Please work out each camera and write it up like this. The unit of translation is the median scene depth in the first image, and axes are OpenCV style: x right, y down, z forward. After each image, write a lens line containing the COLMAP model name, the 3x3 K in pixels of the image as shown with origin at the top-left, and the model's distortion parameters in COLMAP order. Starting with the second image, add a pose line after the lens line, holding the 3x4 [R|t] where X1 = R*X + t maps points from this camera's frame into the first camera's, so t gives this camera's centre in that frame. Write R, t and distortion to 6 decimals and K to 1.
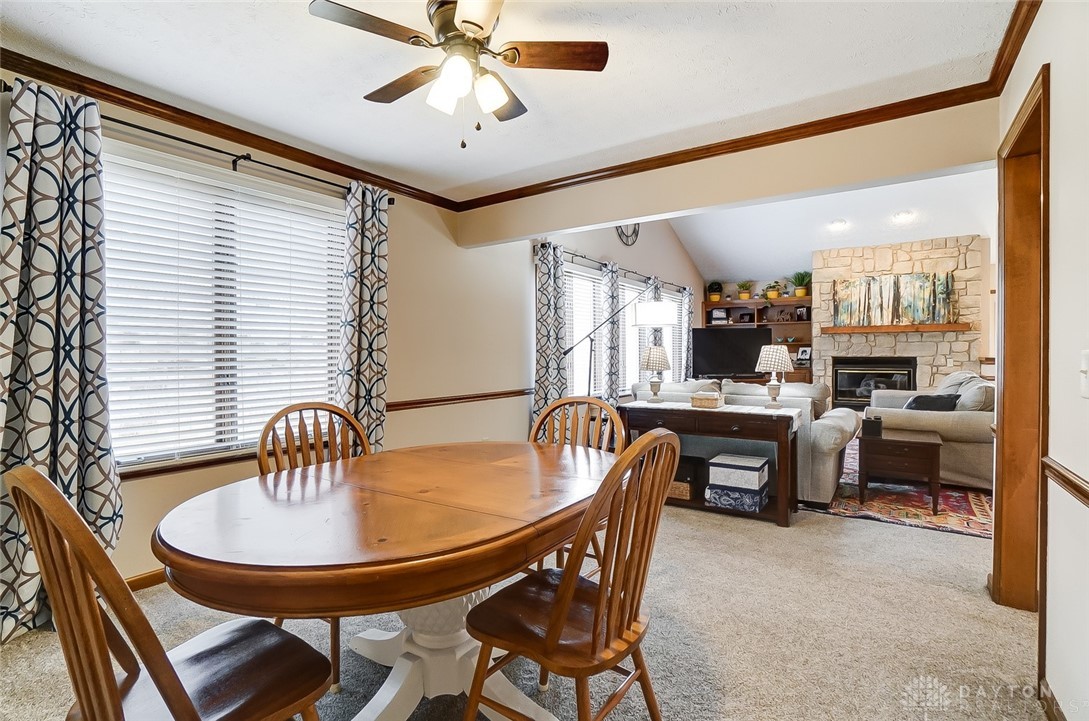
lens RADIAL K [[485.1, 0, 575.9], [0, 485.1, 357.8], [0, 0, 1]] dist [-0.060397, 0.019603]
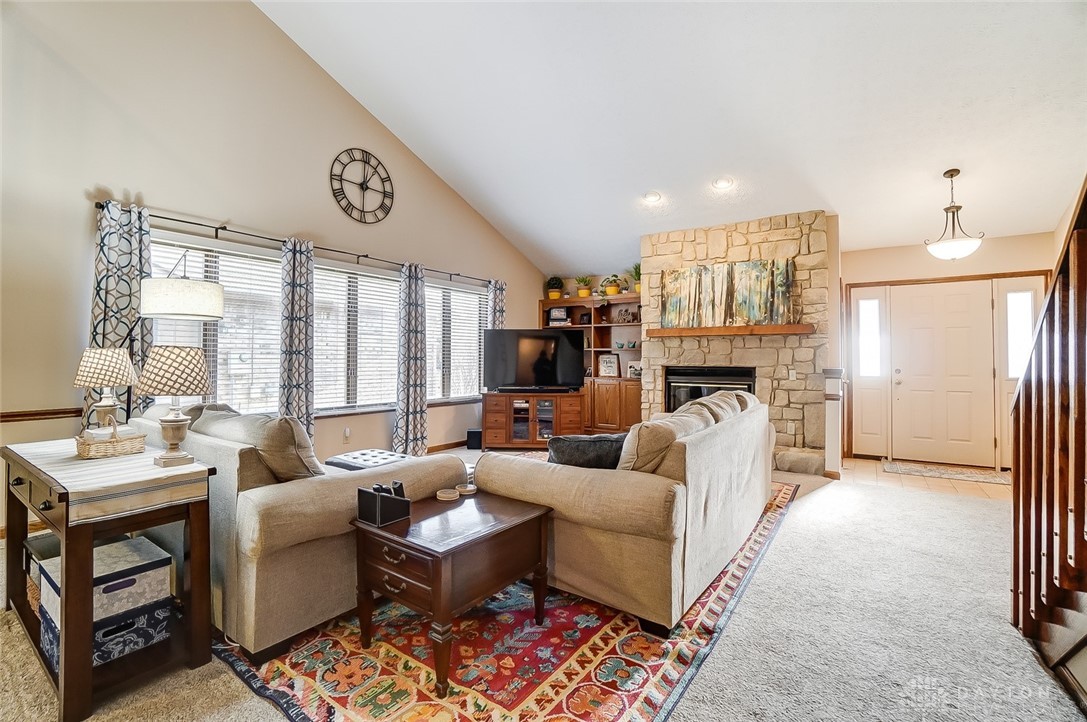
lens RADIAL K [[484.2, 0, 541.7], [0, 484.2, 354.0], [0, 0, 1]] dist [-0.060397, 0.019603]
pose [[0.999946, 0.007717, 0.007016, 0.350747], [-0.007580, 0.999784, -0.019346, -0.005440], [-0.007164, 0.019292, 0.999788, 0.202395]]
